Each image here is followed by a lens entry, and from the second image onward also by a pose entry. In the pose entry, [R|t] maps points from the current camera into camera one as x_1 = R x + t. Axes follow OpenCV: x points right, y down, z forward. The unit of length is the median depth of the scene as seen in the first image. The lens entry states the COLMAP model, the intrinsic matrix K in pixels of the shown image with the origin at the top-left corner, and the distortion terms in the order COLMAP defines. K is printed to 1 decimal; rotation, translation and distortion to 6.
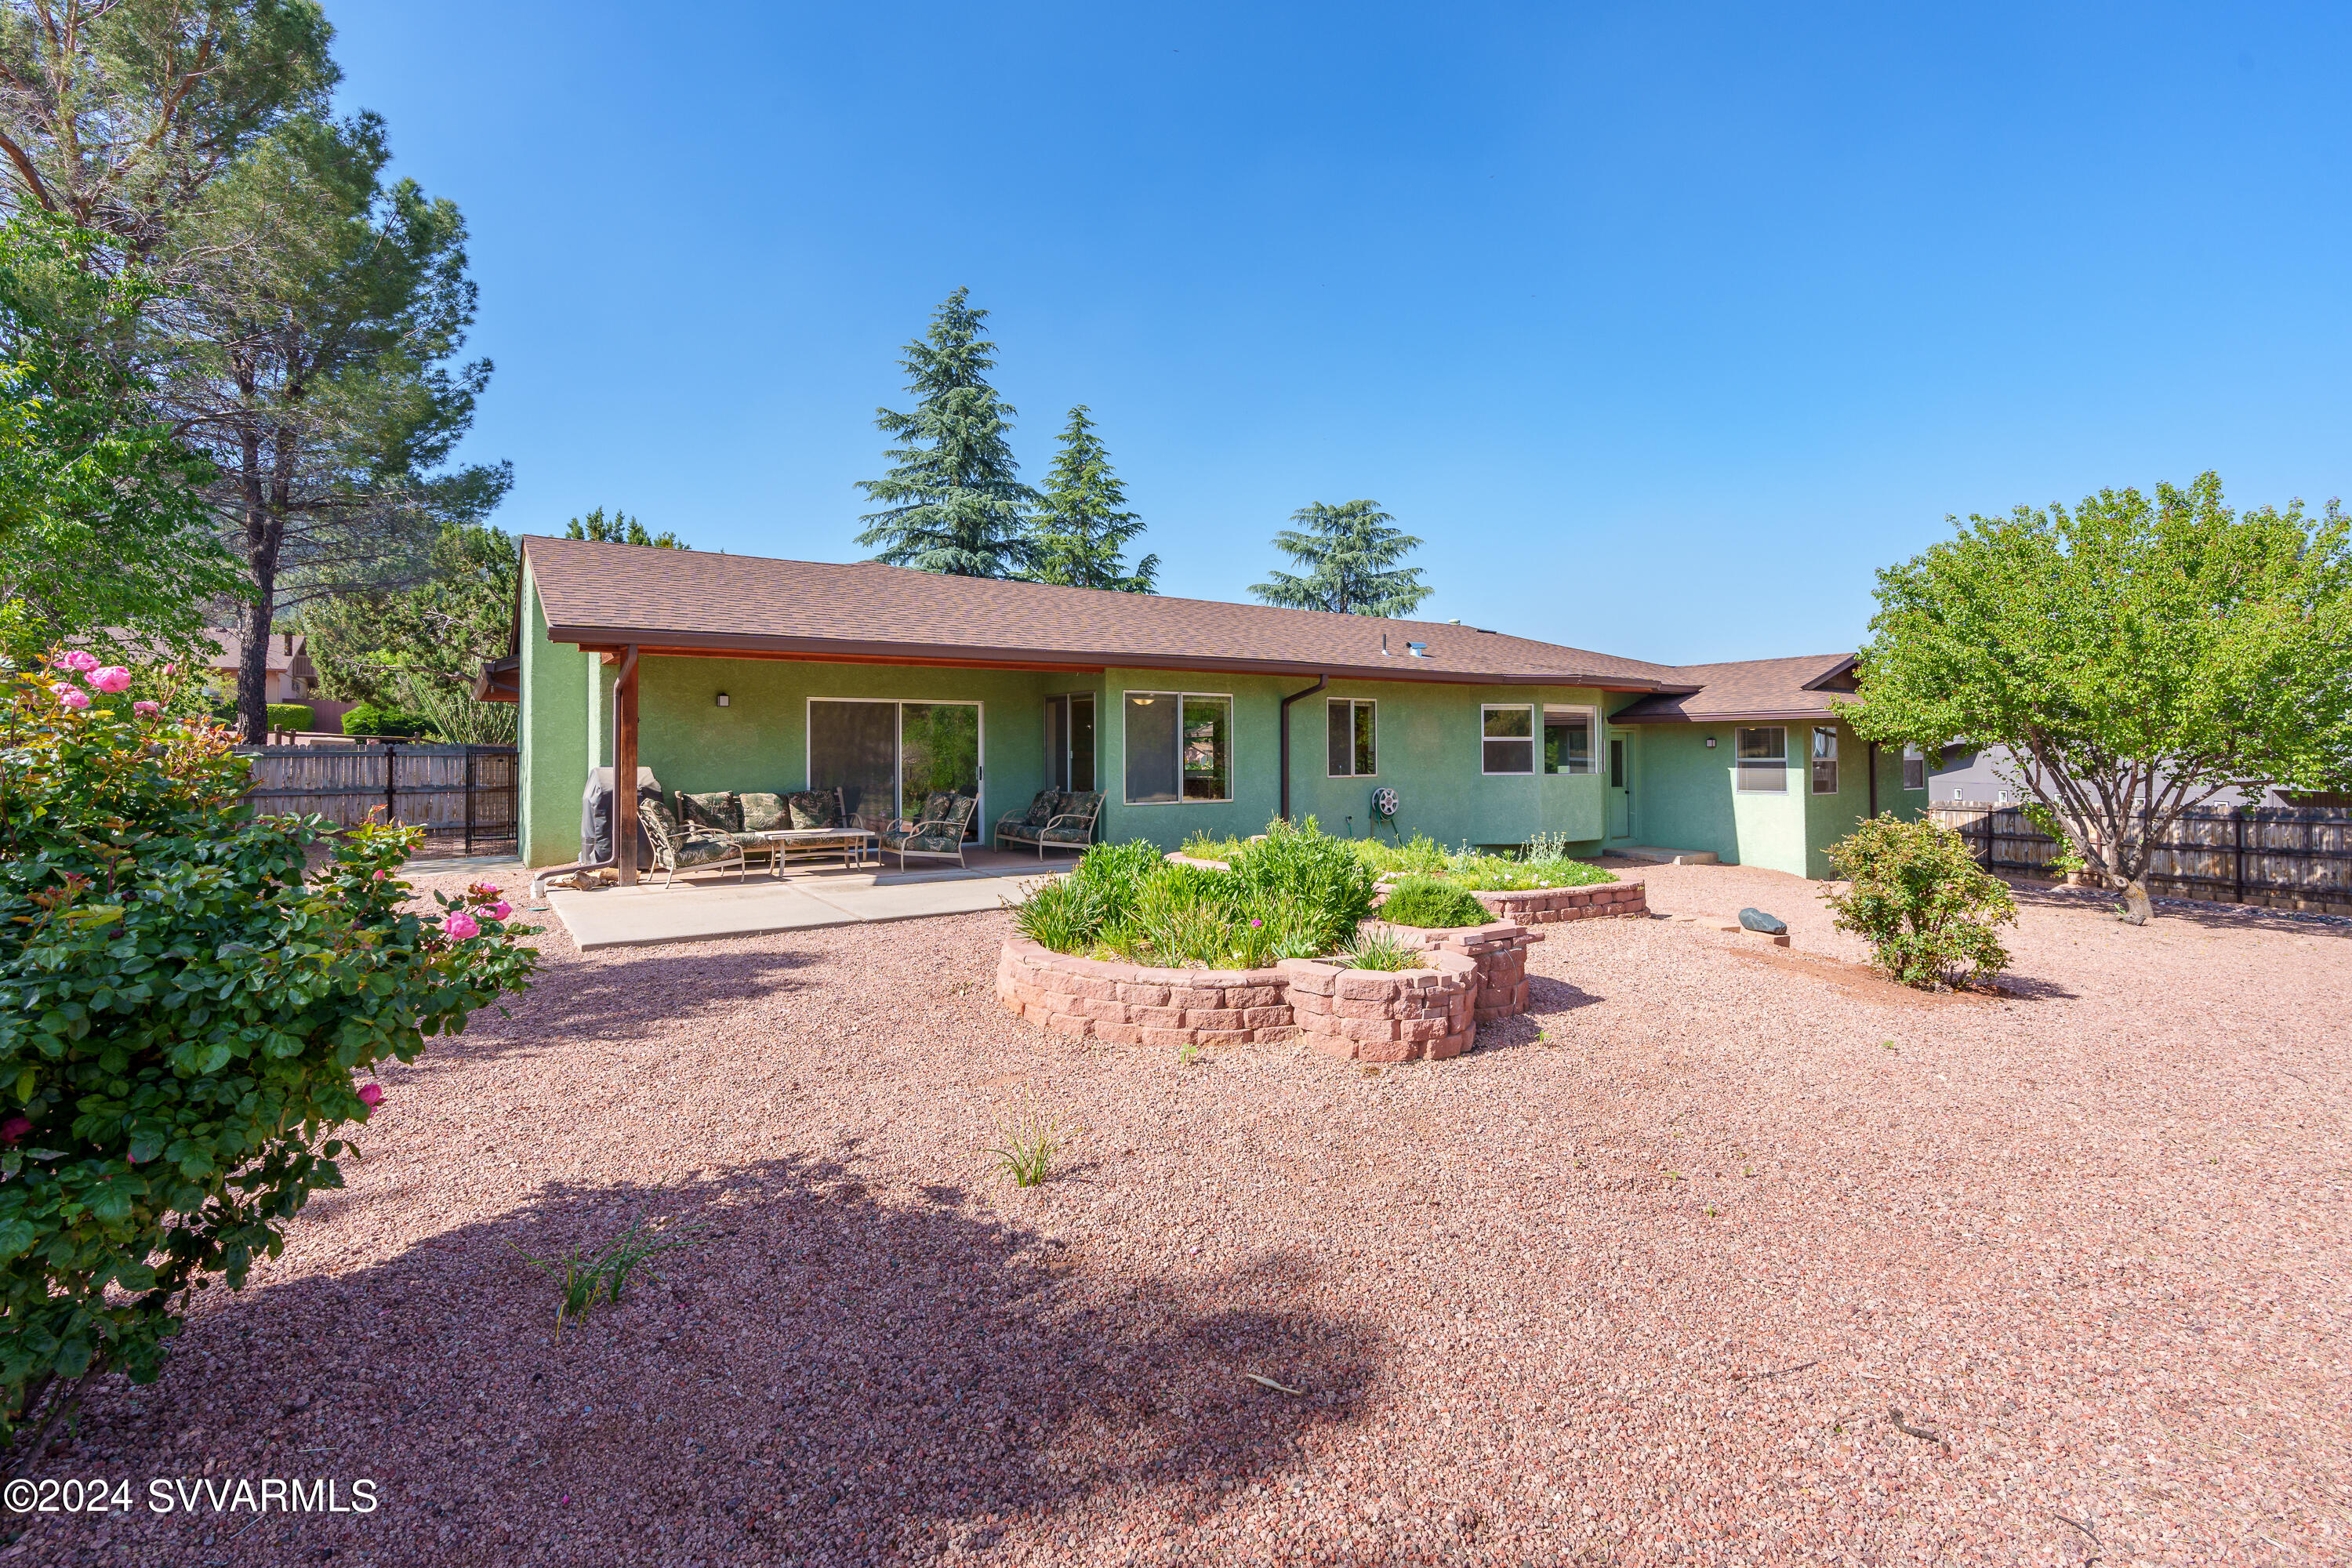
lens RADIAL K [[1059.8, 0, 1178.3], [0, 1059.8, 774.2], [0, 0, 1]] dist [-0.014958, 0.001823]
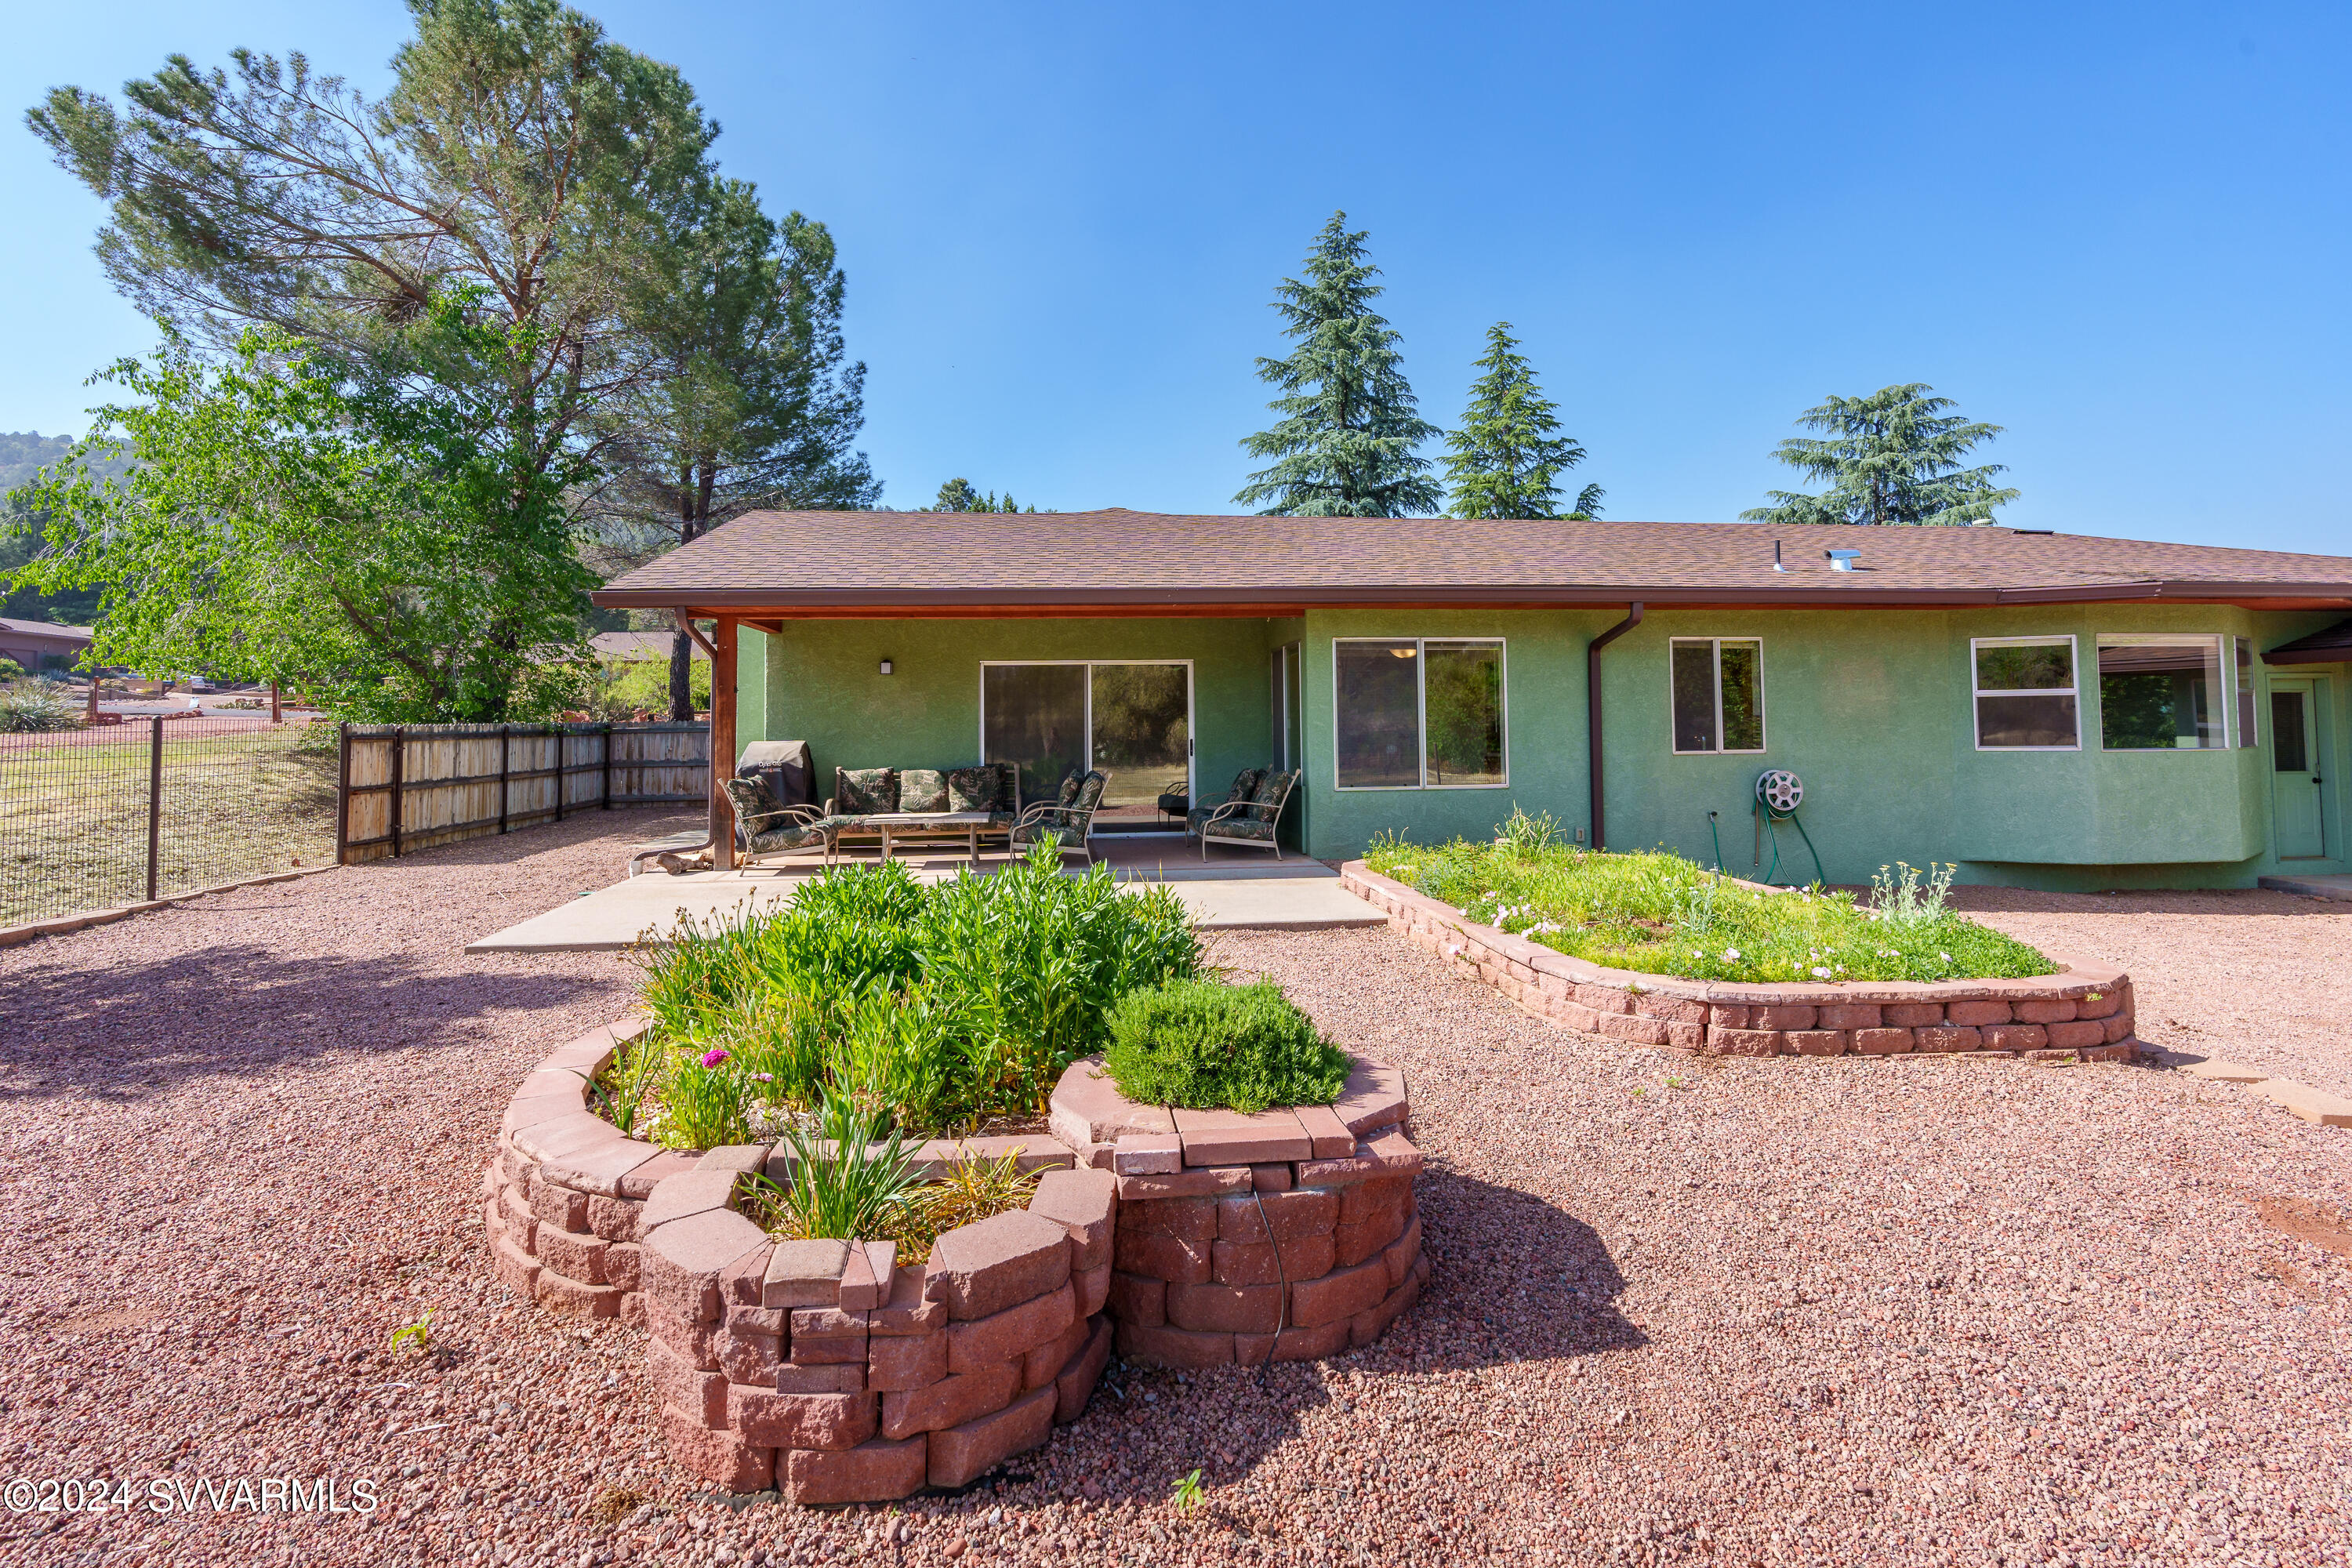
lens RADIAL K [[1059.8, 0, 1233.1], [0, 1059.8, 710.1], [0, 0, 1]] dist [-0.014958, 0.001823]
pose [[0.887420, -0.015290, -0.460709, 0.126117], [-0.000630, 0.999409, -0.034380, -0.000959], [0.460962, 0.030800, 0.886885, 0.164040]]
